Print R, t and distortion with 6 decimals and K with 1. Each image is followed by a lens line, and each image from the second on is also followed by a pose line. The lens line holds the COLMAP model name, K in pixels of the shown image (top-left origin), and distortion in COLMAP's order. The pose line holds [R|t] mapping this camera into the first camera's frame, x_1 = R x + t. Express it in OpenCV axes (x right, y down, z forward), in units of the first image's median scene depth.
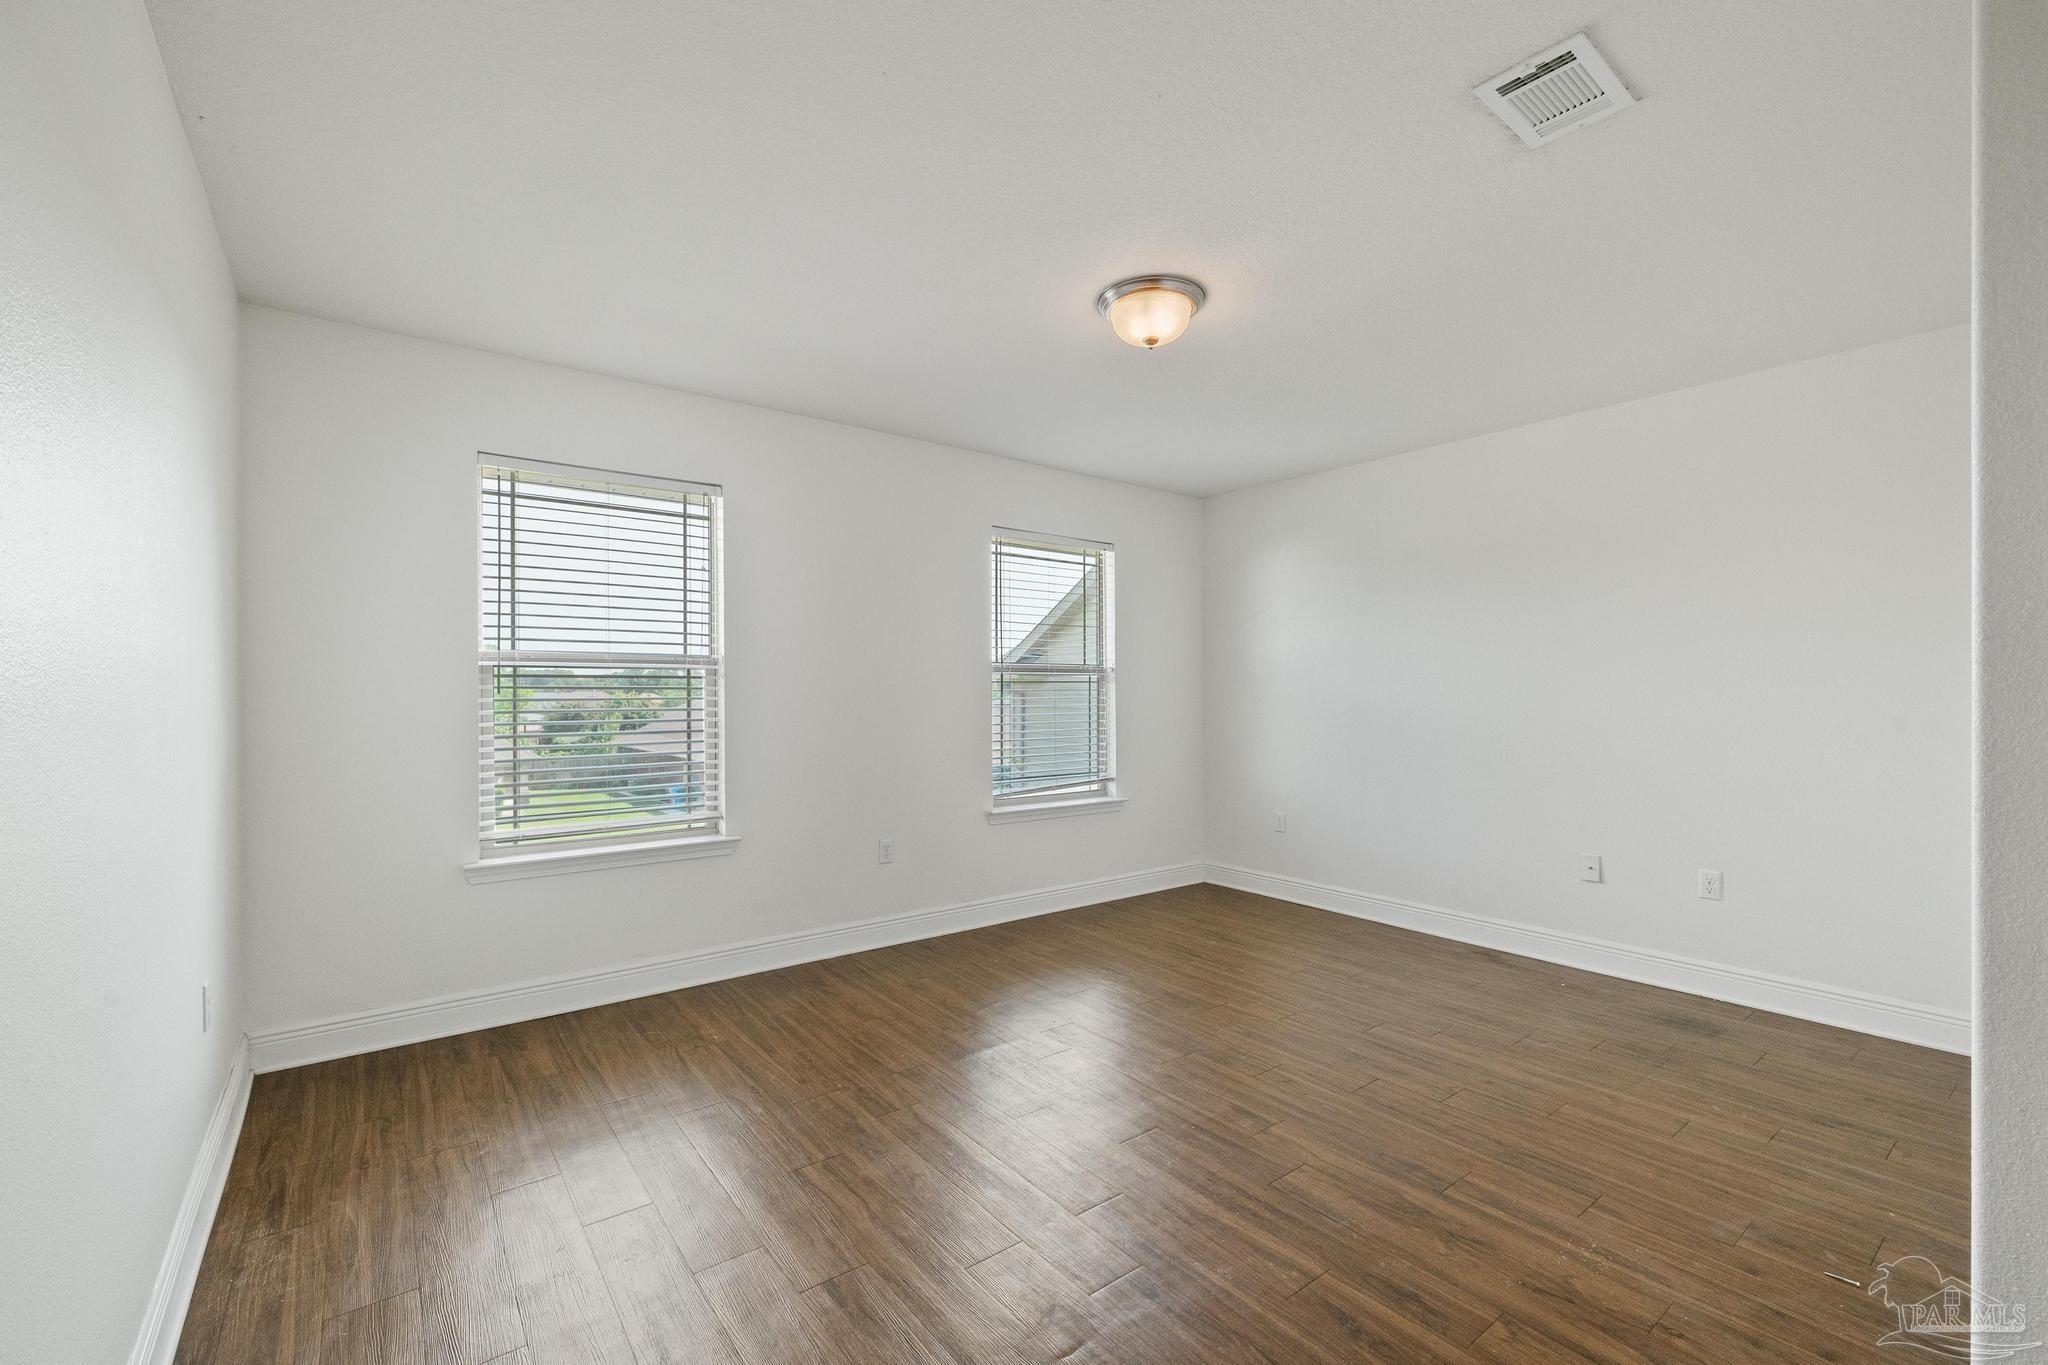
lens RADIAL K [[865.8, 0, 1042.9], [0, 865.8, 695.1], [0, 0, 1]] dist [0.006191, 0.000258]
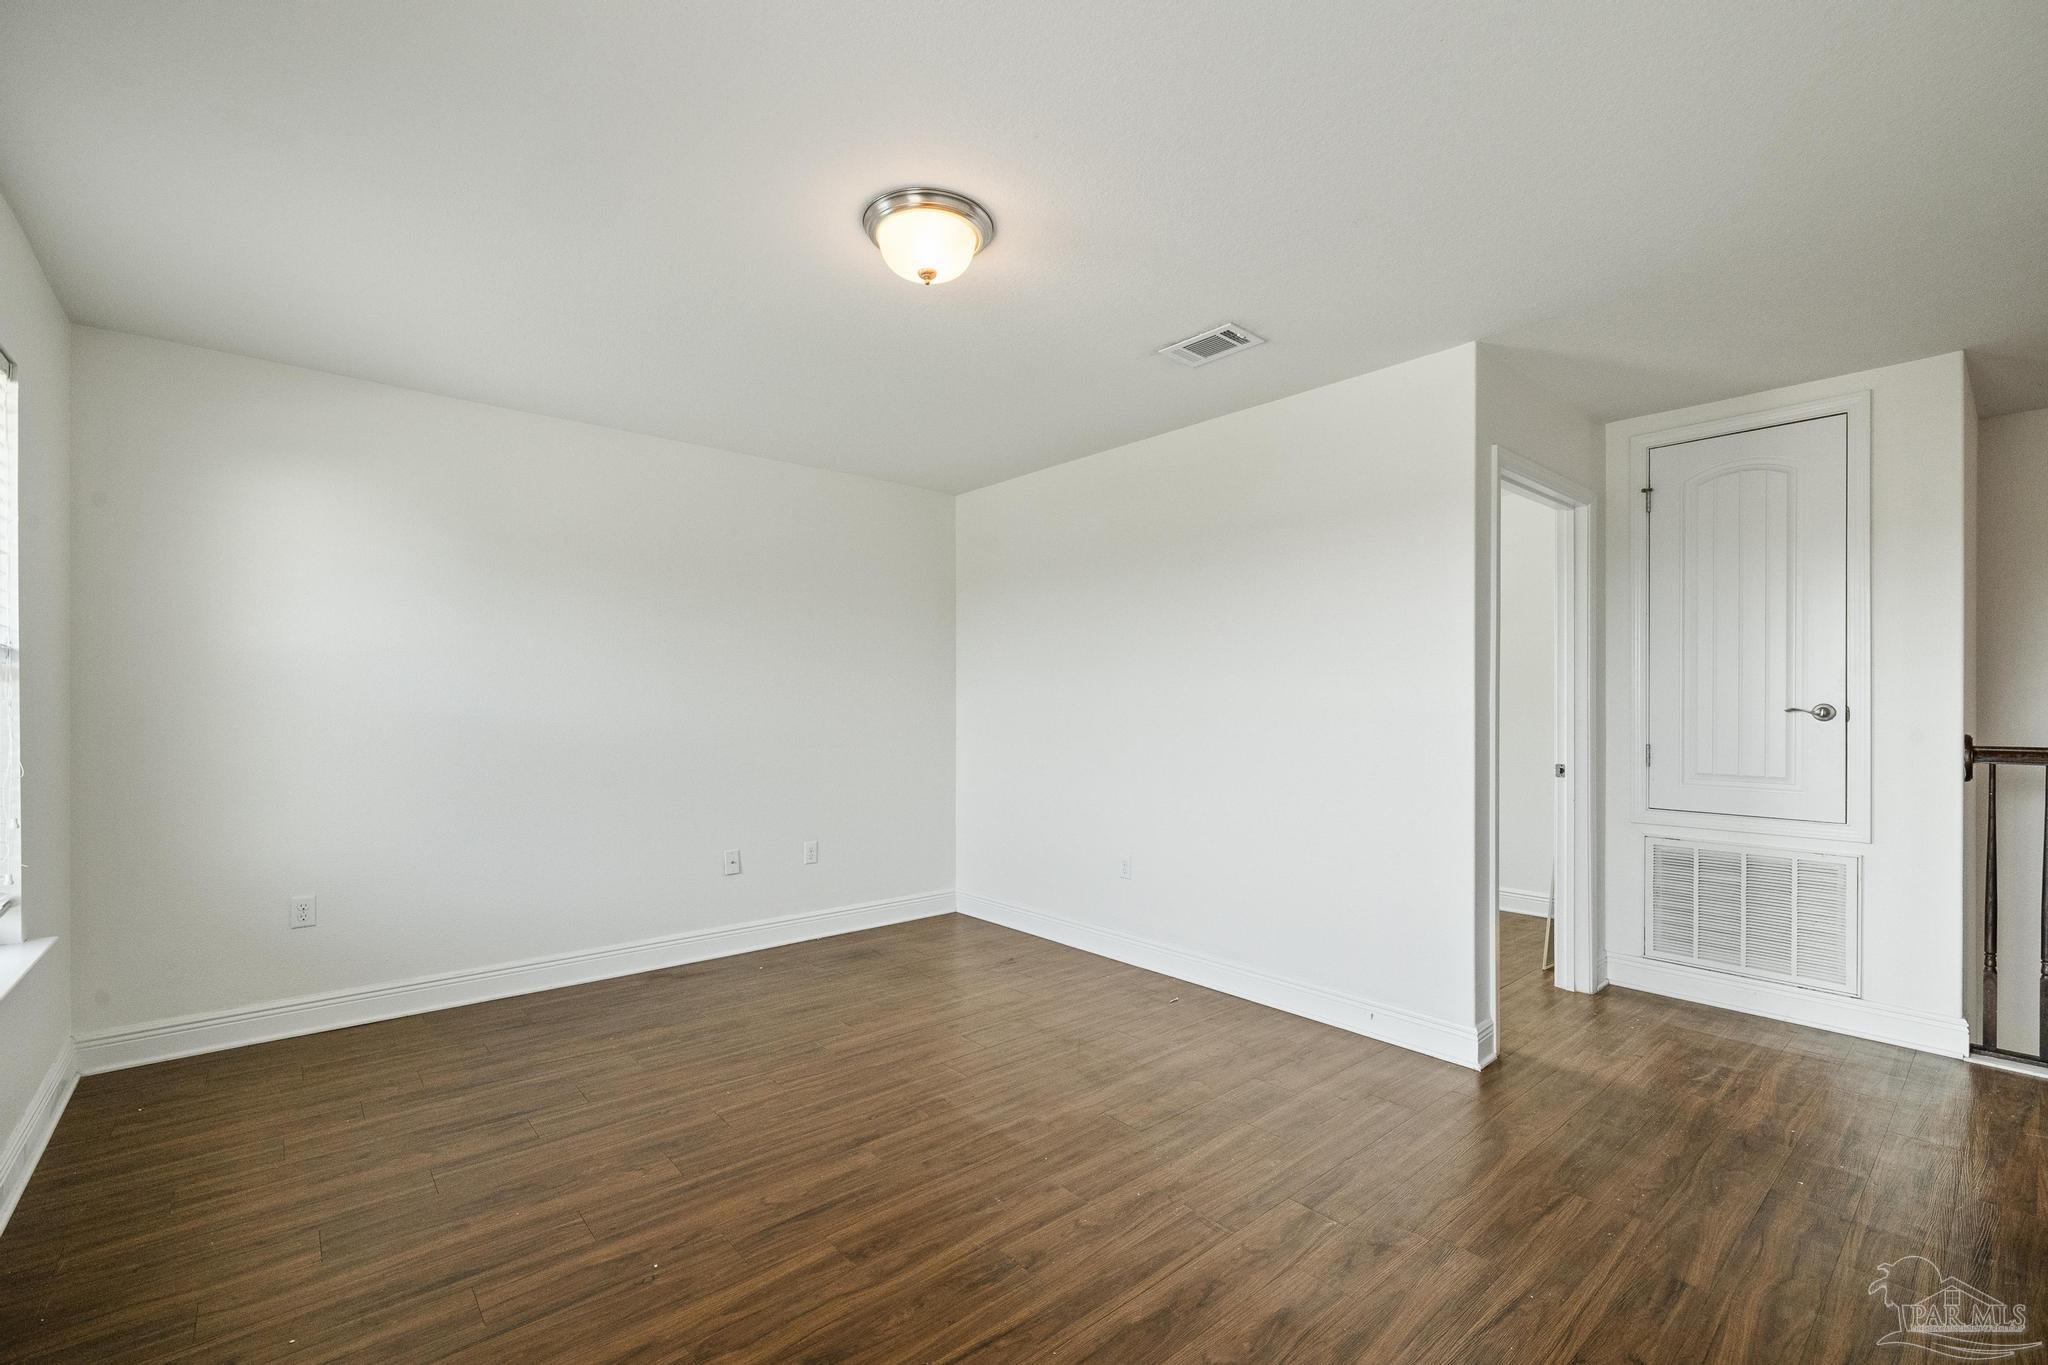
lens RADIAL K [[865.8, 0, 1021.3], [0, 865.8, 697.8], [0, 0, 1]] dist [0.006191, 0.000258]
pose [[-0.032354, 0.009580, 0.999431, -0.492206], [0.002443, 0.999952, -0.009506, -0.000710], [-0.999474, 0.002134, -0.032375, 0.660771]]
